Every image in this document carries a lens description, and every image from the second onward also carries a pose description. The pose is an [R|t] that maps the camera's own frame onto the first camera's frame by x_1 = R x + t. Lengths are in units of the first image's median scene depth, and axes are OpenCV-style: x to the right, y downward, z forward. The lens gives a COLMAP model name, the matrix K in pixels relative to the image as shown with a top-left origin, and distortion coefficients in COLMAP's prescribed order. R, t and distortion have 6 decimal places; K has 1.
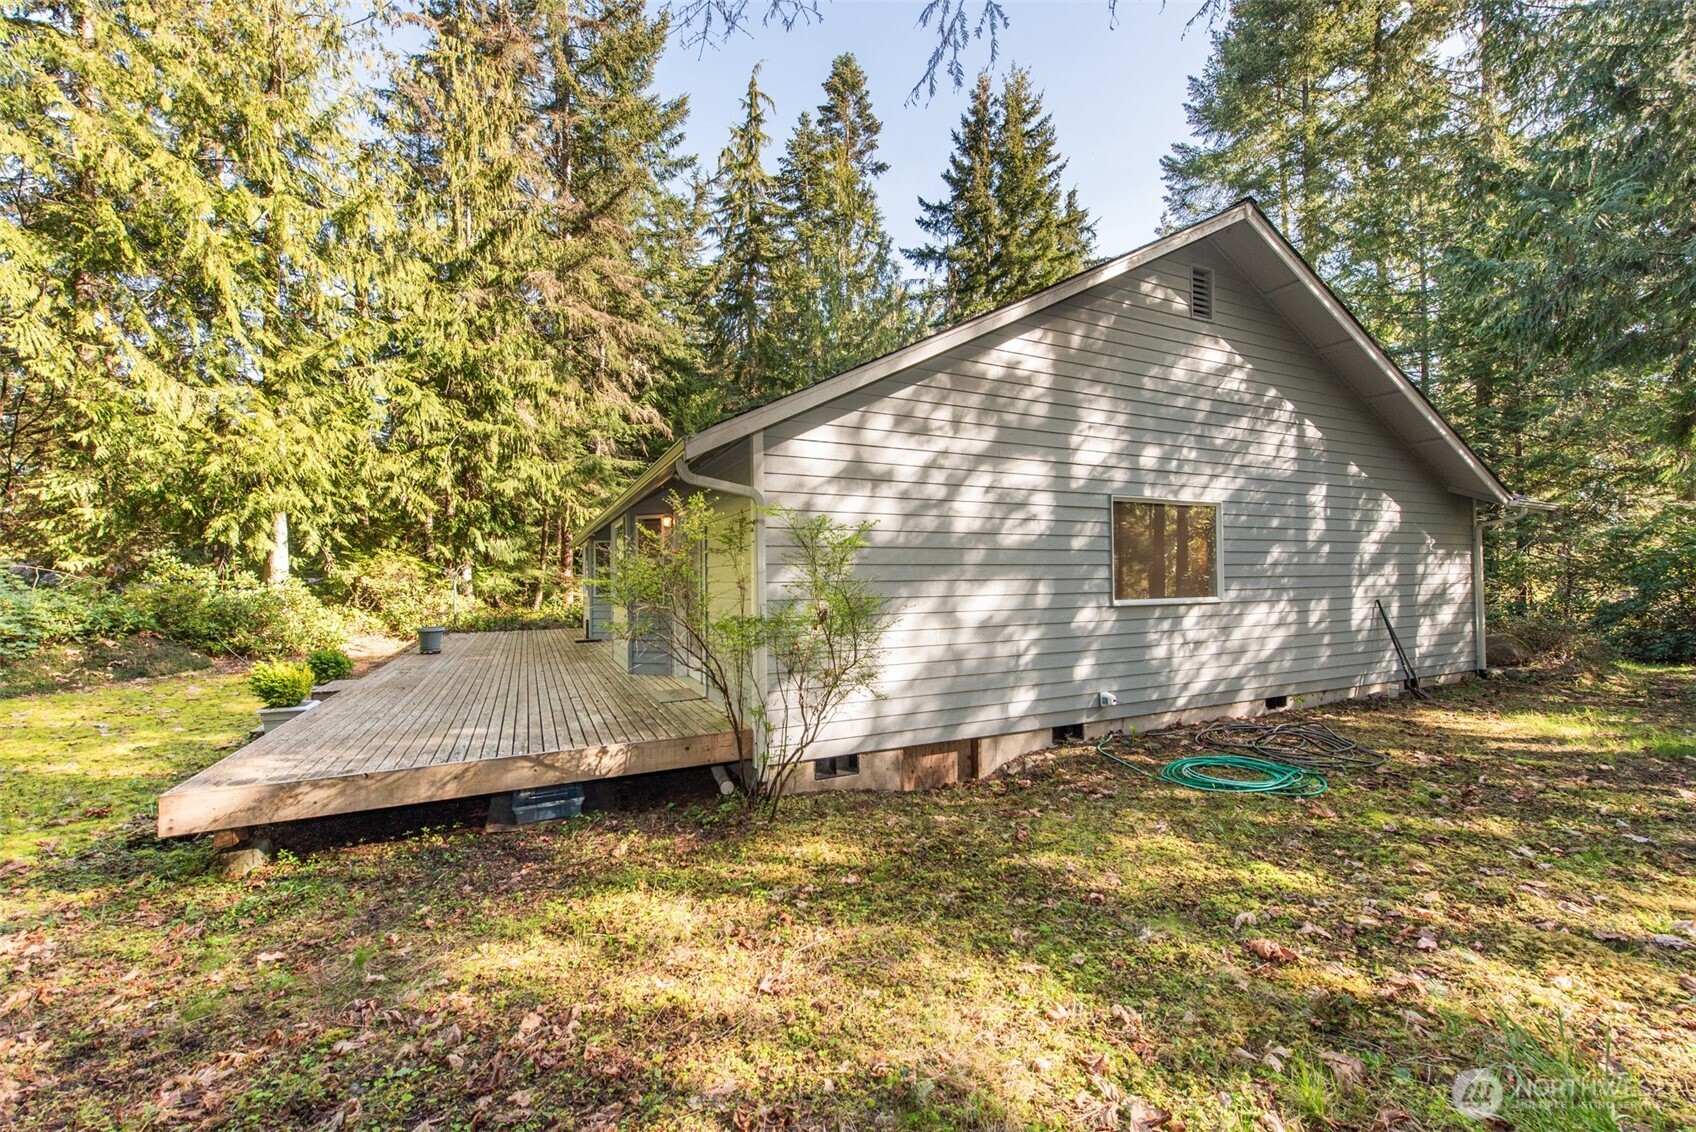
lens RADIAL K [[676.7, 0, 848.0], [0, 676.7, 566.0], [0, 0, 1]] dist [0.007290, -0.000057]
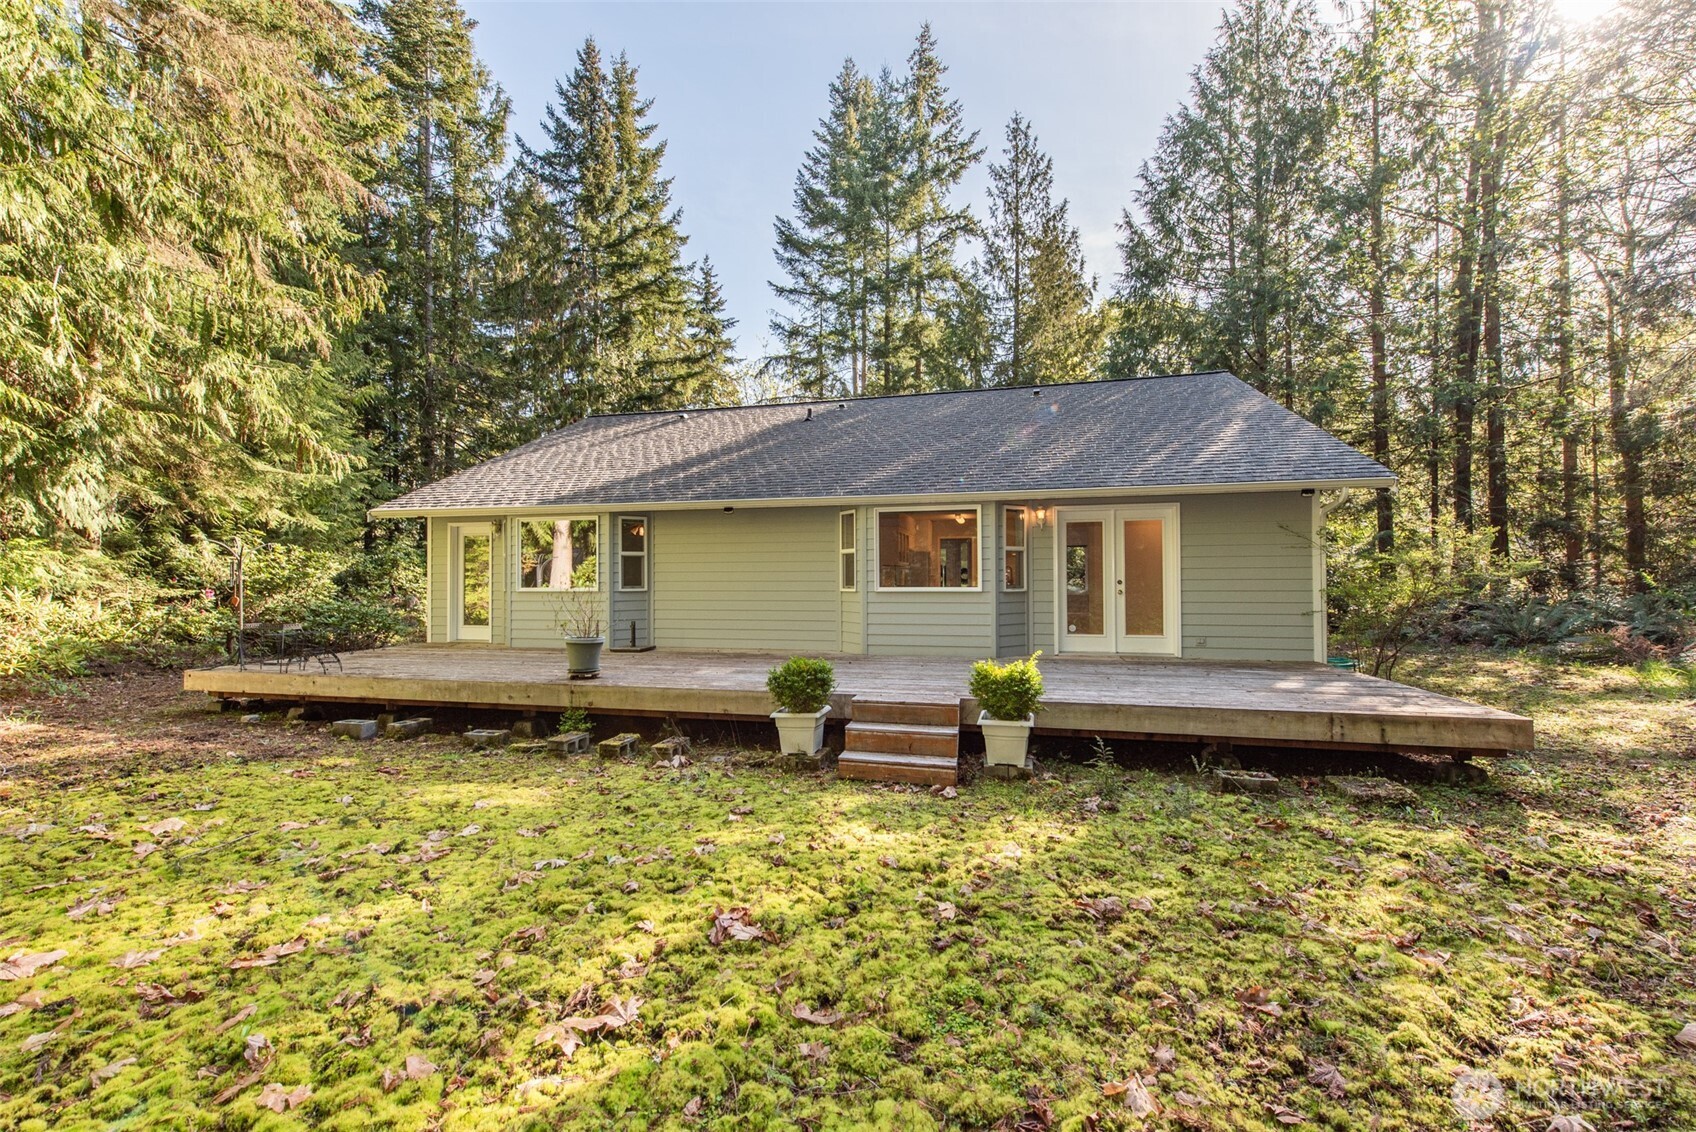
lens RADIAL K [[665.6, 0, 848.0], [0, 665.6, 566.0], [0, 0, 1]] dist [0.016770, 0.000002]
pose [[0.612798, 0.015513, 0.790087, -0.386643], [-0.016090, 0.999845, -0.007152, 0.009325], [-0.790076, -0.008330, 0.612953, 0.167881]]
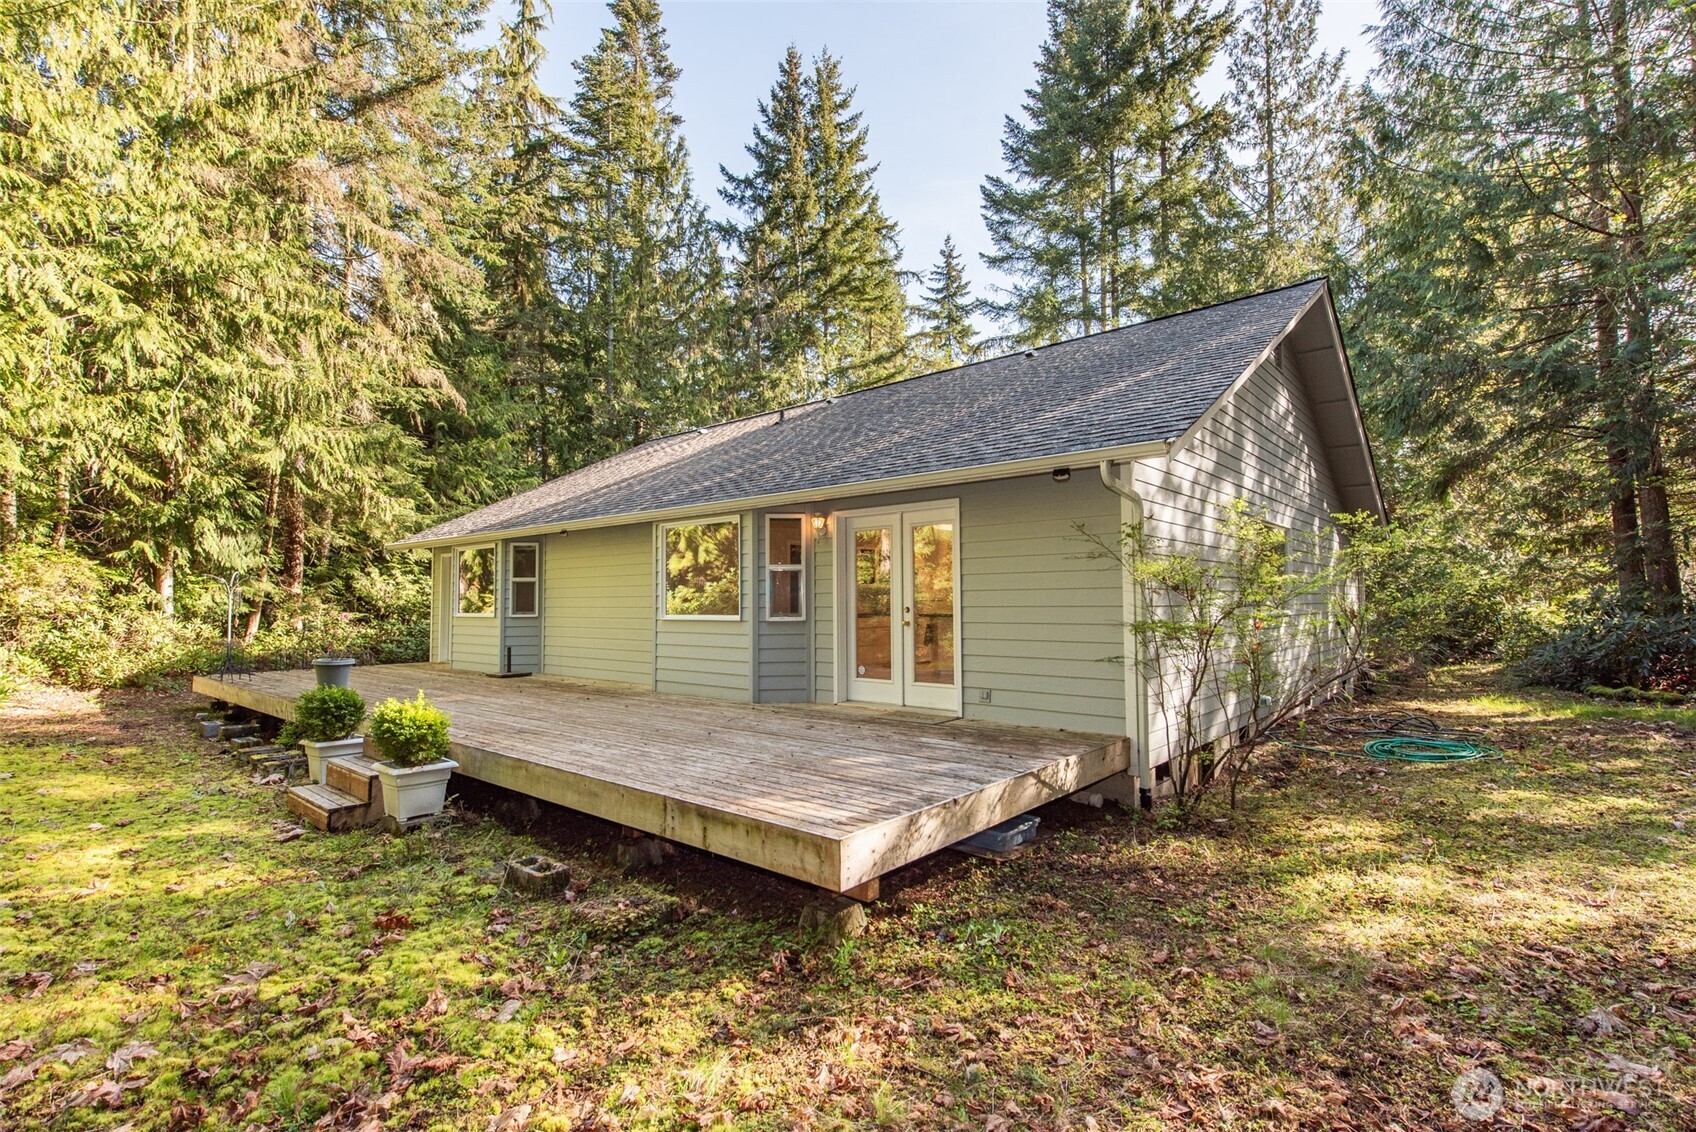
lens RADIAL K [[788.5, 0, 848.0], [0, 788.5, 566.0], [0, 0, 1]] dist [0.004519, 0.000218]
pose [[0.912327, 0.024091, 0.408753, -0.188477], [-0.011838, 0.999402, -0.032479, 0.006290], [-0.409292, 0.024793, 0.912067, 0.020438]]
